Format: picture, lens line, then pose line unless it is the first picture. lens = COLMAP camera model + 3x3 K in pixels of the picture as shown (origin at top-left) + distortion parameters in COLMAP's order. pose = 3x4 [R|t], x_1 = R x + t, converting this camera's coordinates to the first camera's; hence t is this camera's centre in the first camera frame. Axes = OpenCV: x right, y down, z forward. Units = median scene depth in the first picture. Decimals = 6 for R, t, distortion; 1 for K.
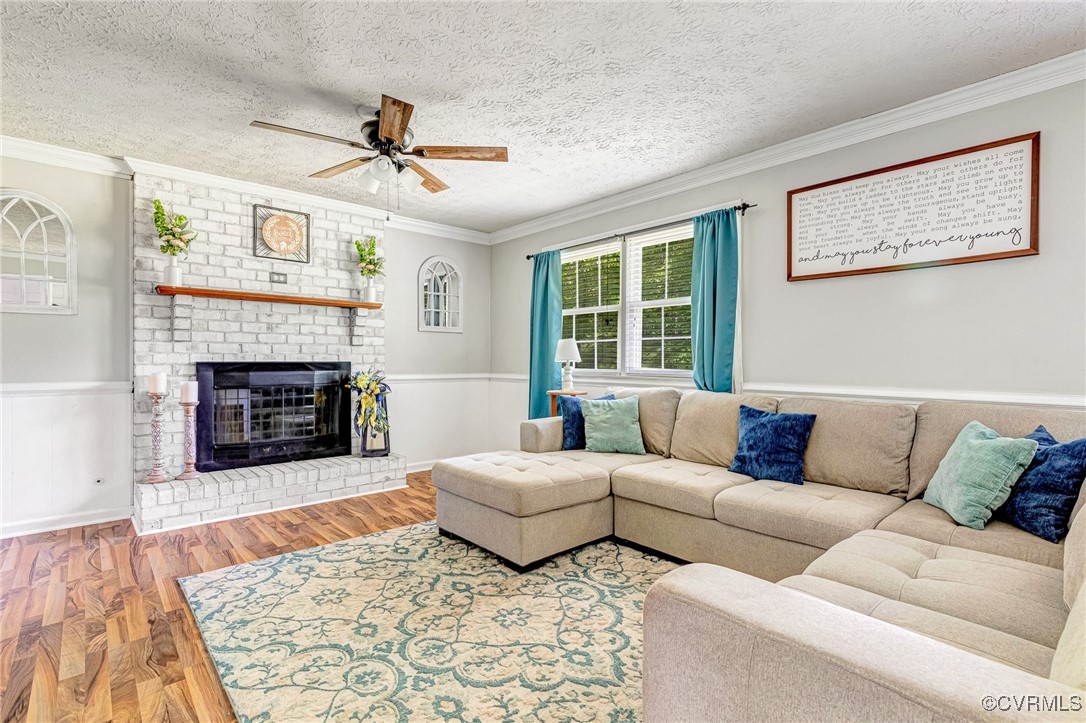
lens RADIAL K [[510.3, 0, 546.7], [0, 510.3, 375.4], [0, 0, 1]] dist [0.004804, -0.000106]
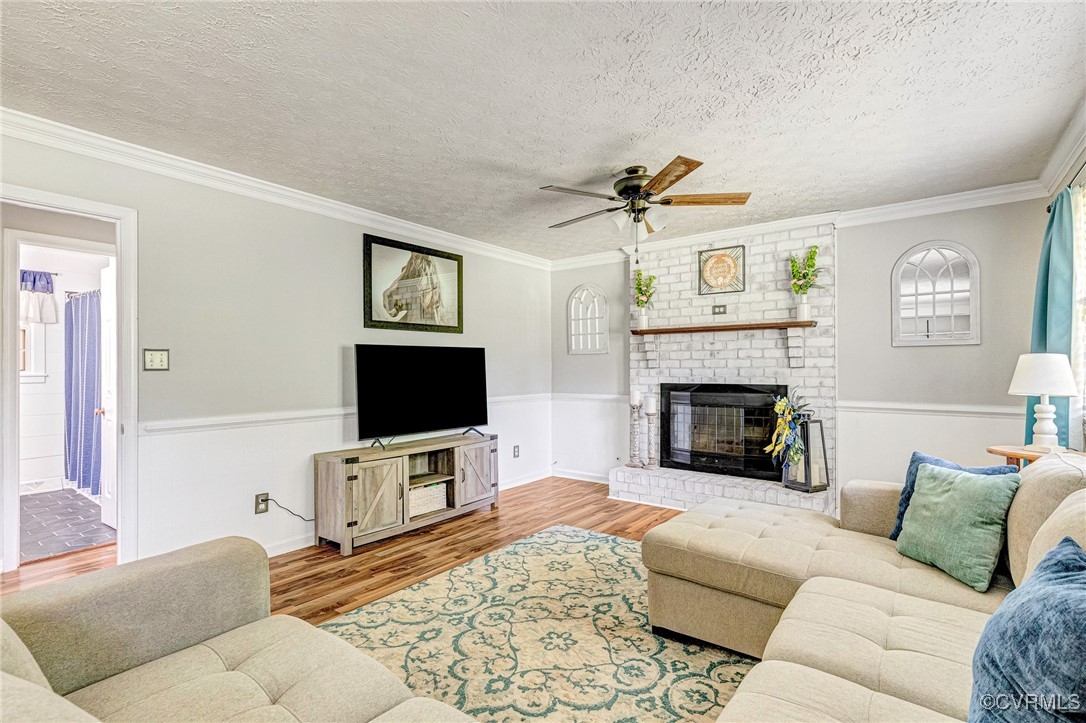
lens RADIAL K [[514.8, 0, 546.0], [0, 514.8, 378.3], [0, 0, 1]] dist [0.009450, -0.001143]
pose [[0.188595, 0.015940, -0.981926, 0.715910], [-0.026847, 0.999578, 0.011070, -0.057175], [0.981688, 0.024274, 0.188943, 0.568731]]
